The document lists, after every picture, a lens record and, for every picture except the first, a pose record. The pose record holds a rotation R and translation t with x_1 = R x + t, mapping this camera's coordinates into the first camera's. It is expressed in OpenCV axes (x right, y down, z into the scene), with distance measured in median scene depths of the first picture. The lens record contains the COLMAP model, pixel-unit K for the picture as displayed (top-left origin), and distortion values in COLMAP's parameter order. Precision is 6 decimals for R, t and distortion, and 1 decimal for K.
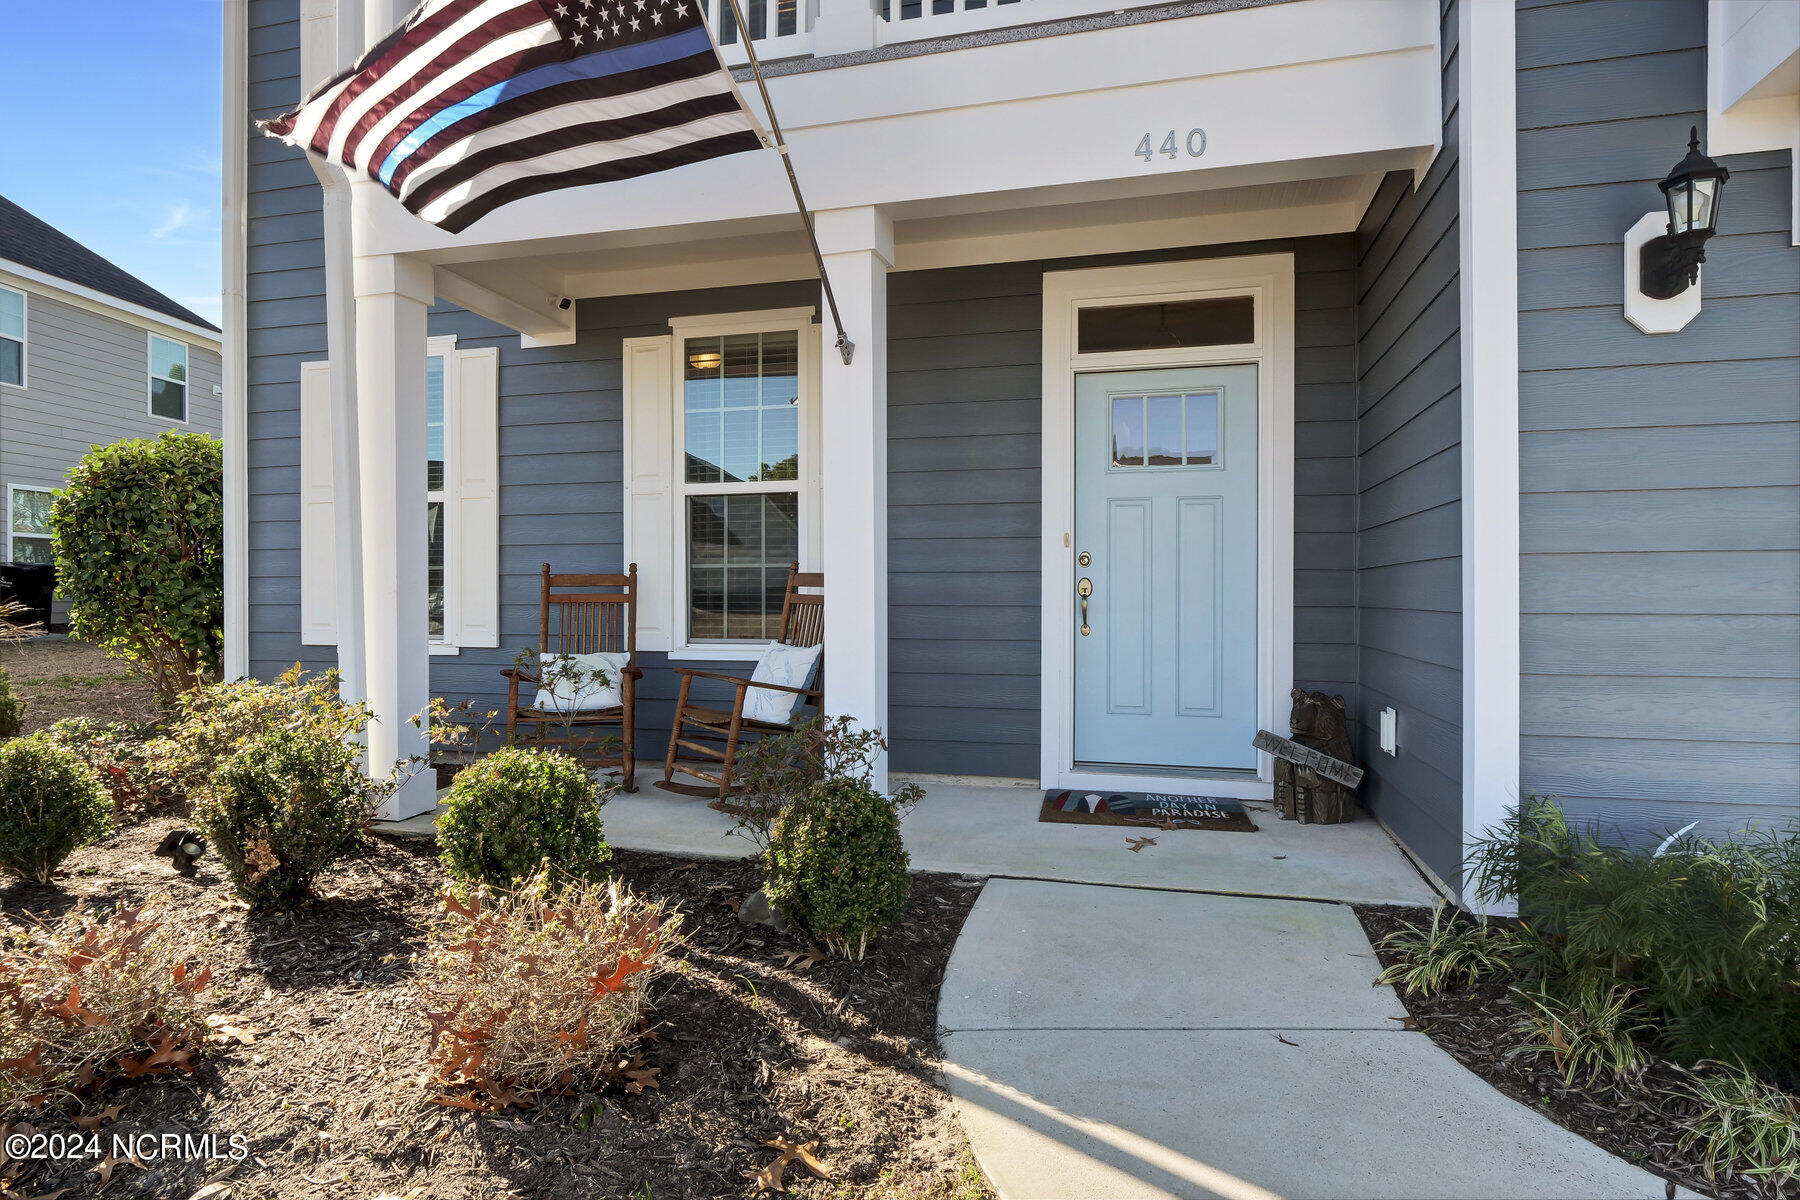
lens RADIAL K [[949.1, 0, 890.9], [0, 949.1, 603.4], [0, 0, 1]] dist [-0.002793, -0.000777]
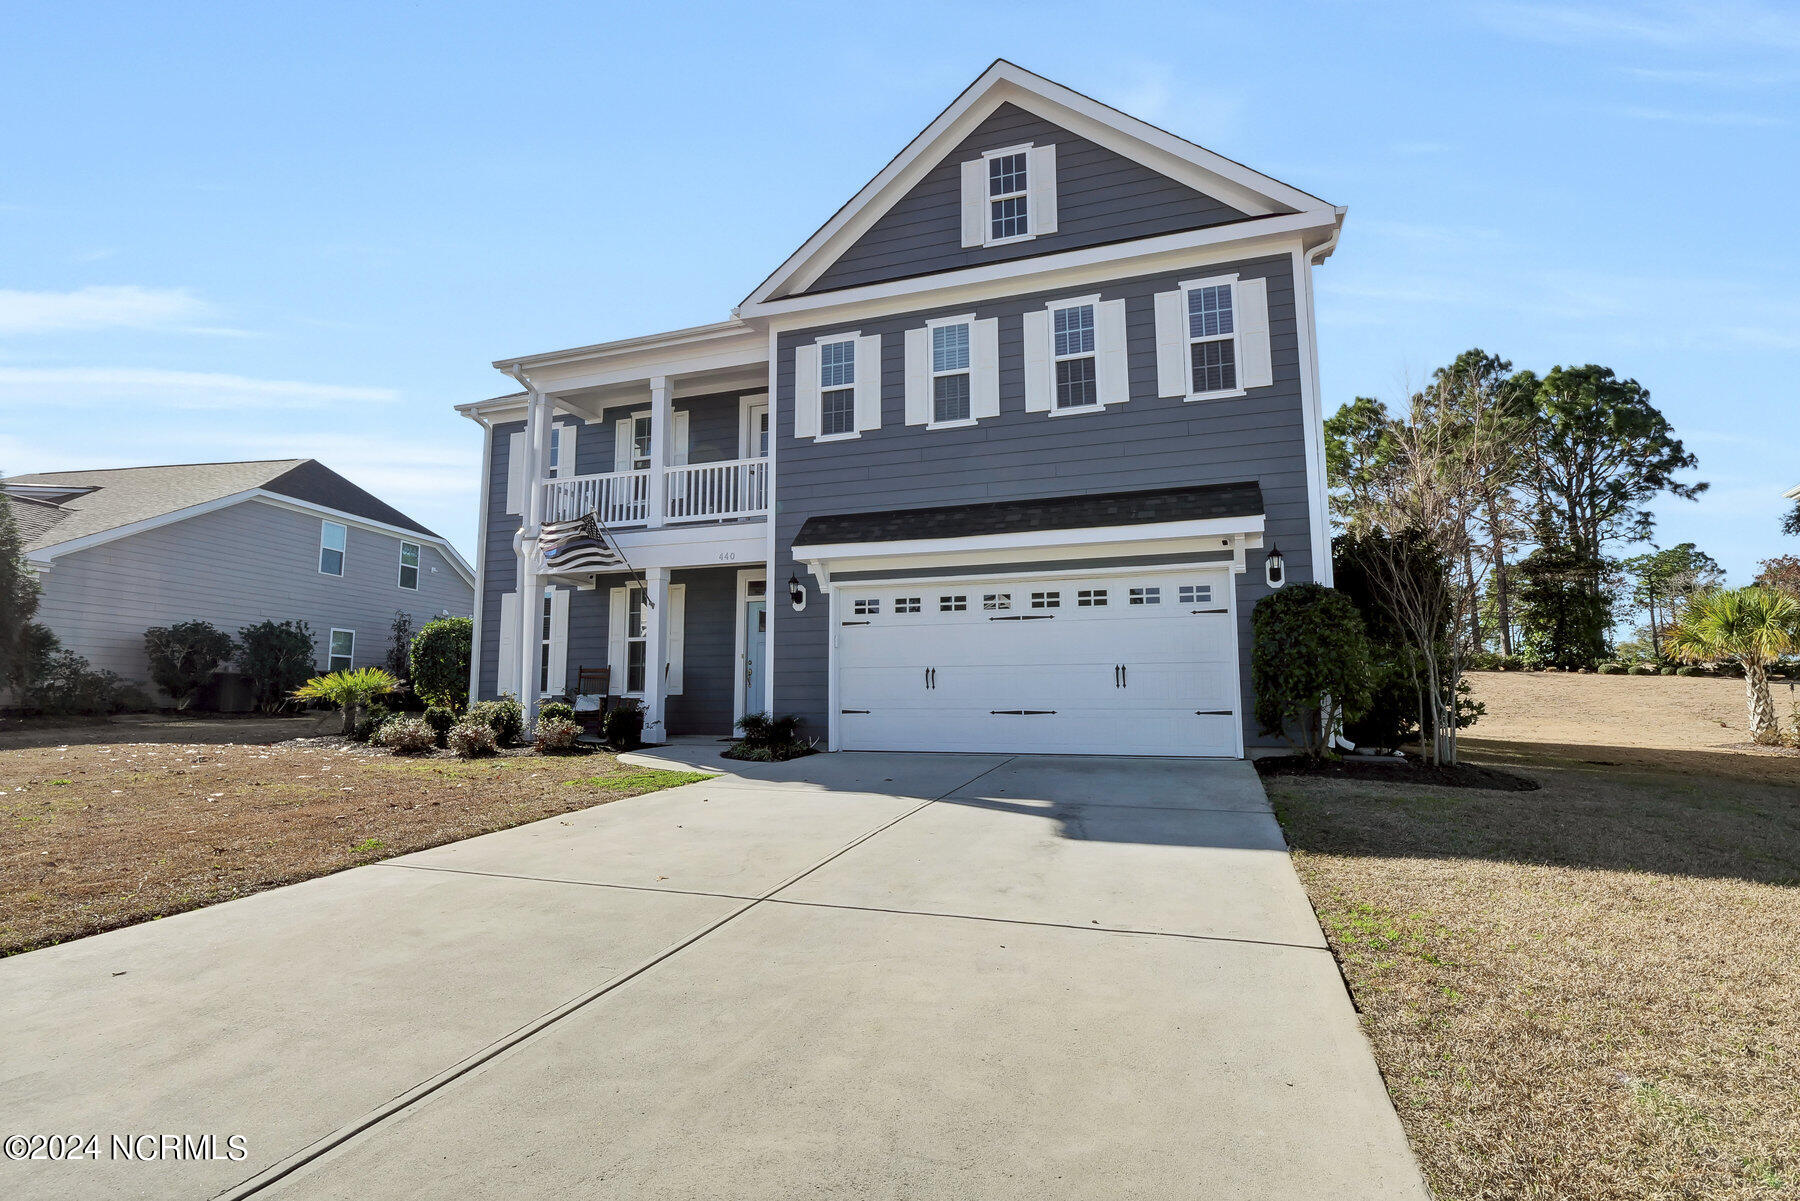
lens RADIAL K [[915.4, 0, 911.3], [0, 915.4, 598.1], [0, 0, 1]] dist [-0.010763, -0.001030]
pose [[0.996609, -0.011906, -0.081420, 0.861585], [0.001456, 0.991874, -0.127218, 0.110190], [0.082273, 0.126668, 0.988527, -1.685242]]
